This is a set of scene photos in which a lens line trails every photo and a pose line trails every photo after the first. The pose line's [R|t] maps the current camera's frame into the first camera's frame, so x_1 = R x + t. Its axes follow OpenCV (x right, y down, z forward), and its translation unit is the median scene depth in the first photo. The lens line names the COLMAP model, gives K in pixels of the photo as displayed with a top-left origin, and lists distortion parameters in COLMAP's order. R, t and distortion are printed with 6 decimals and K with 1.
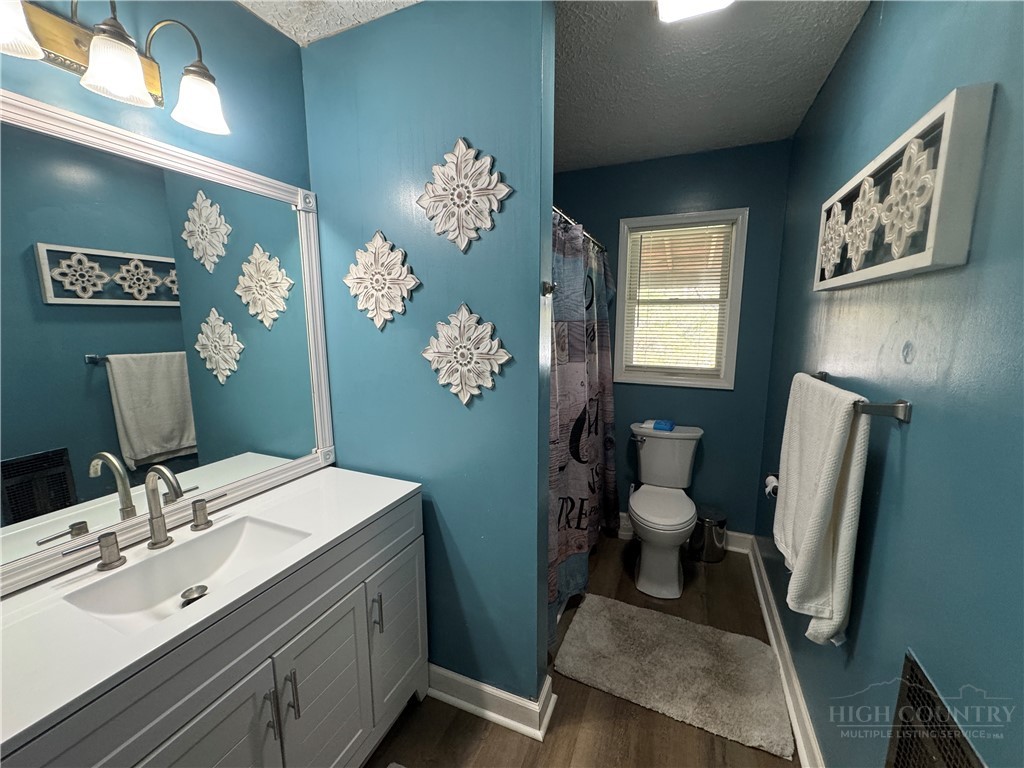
lens RADIAL K [[406.8, 0, 511.8], [0, 406.8, 386.4], [0, 0, 1]] dist [0.000135, -0.000379]
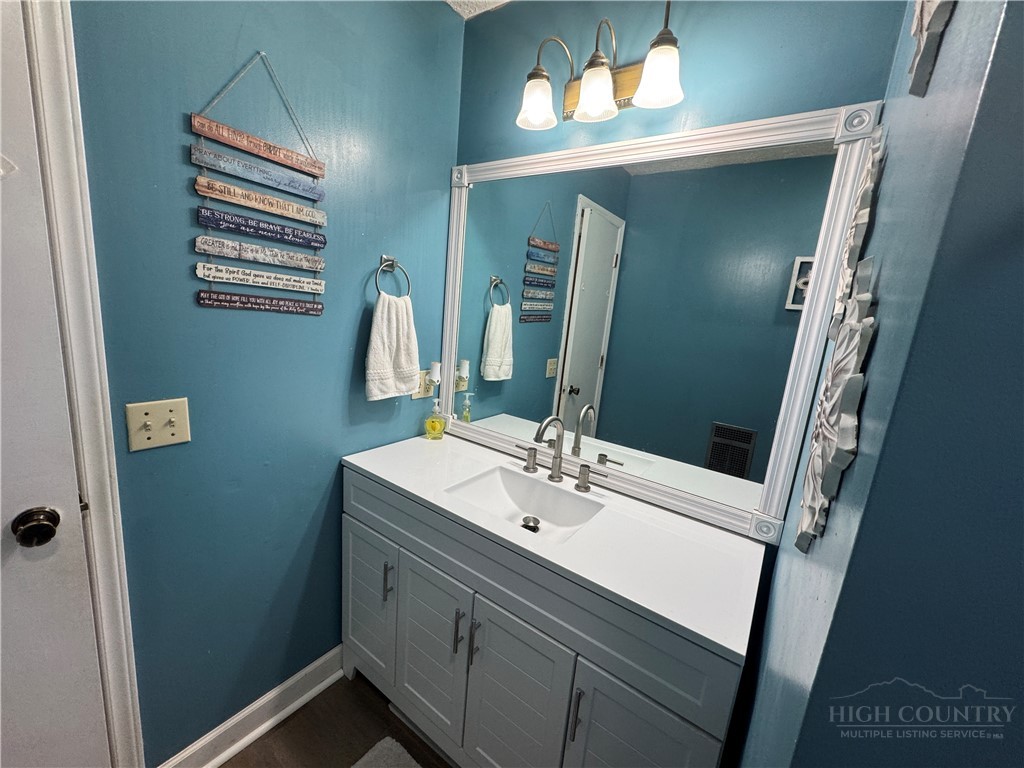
lens RADIAL K [[406.8, 0, 511.3], [0, 406.8, 382.7], [0, 0, 1]] dist [0.000135, -0.000379]
pose [[-0.226997, 0.153511, -0.961721, 0.344169], [-0.244385, 0.946924, 0.208832, -0.128832], [0.942734, 0.282434, -0.177433, 1.019178]]
